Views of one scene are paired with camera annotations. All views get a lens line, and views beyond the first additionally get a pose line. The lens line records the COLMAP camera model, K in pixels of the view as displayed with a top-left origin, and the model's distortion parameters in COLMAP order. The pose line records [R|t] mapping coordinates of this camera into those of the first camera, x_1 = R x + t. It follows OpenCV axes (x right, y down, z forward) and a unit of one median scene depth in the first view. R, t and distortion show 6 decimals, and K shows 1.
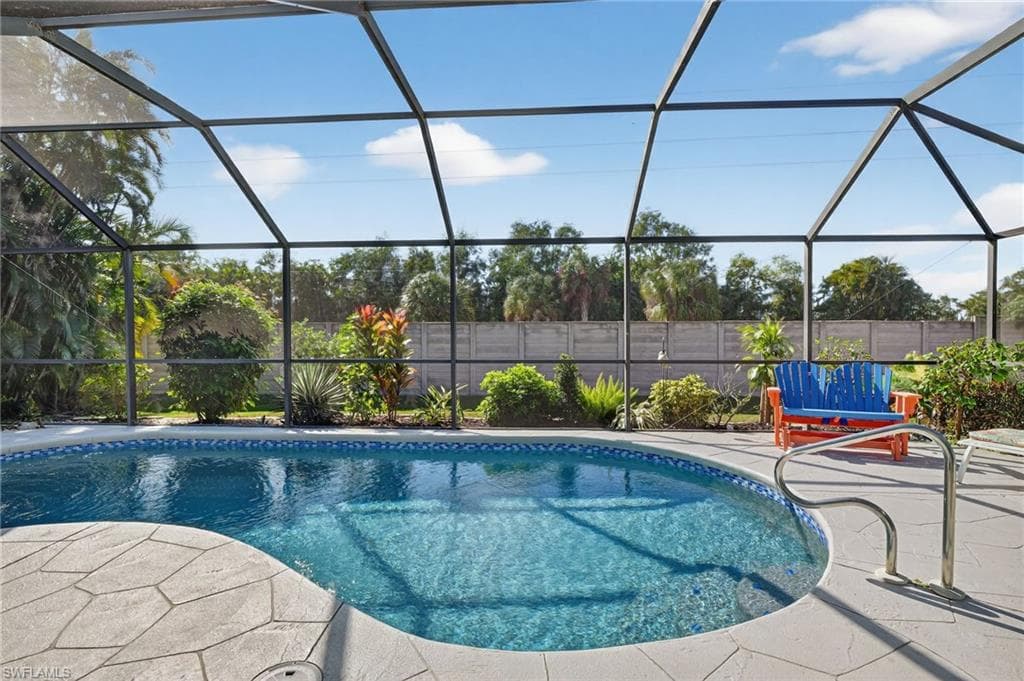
lens RADIAL K [[497.5, 0, 509.9], [0, 497.5, 339.3], [0, 0, 1]] dist [-0.014341, -0.000481]
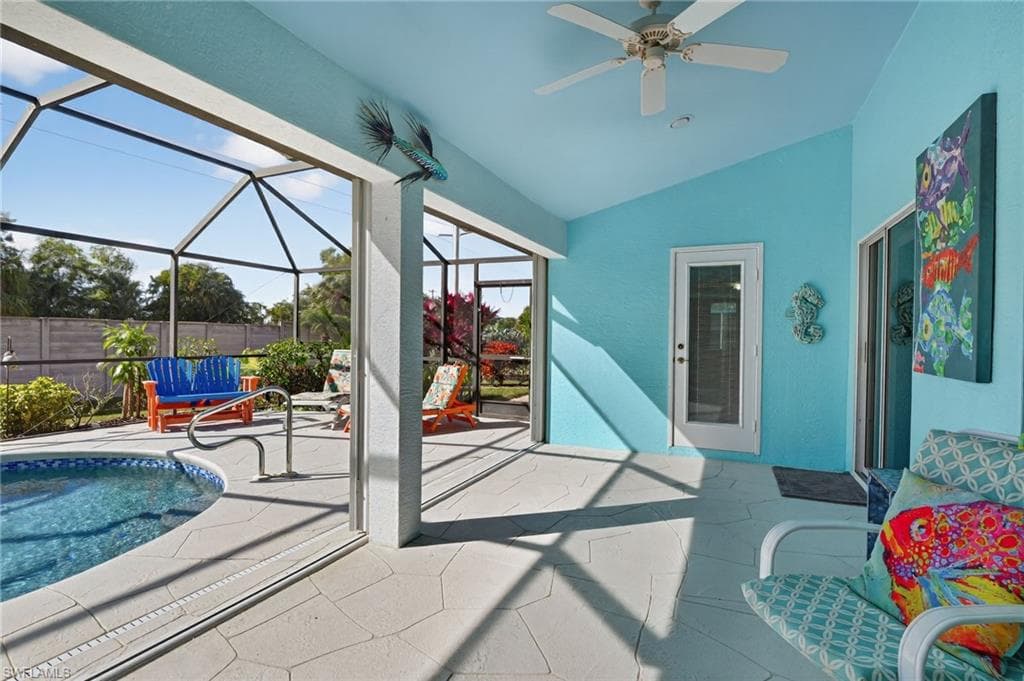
lens RADIAL K [[497.5, 0, 510.0], [0, 497.5, 340.5], [0, 0, 1]] dist [-0.014341, -0.000481]
pose [[0.362160, -0.001112, 0.932115, -0.201986], [-0.000875, 0.999998, 0.001533, 0.002146], [-0.932115, -0.001371, 0.362159, -0.167103]]
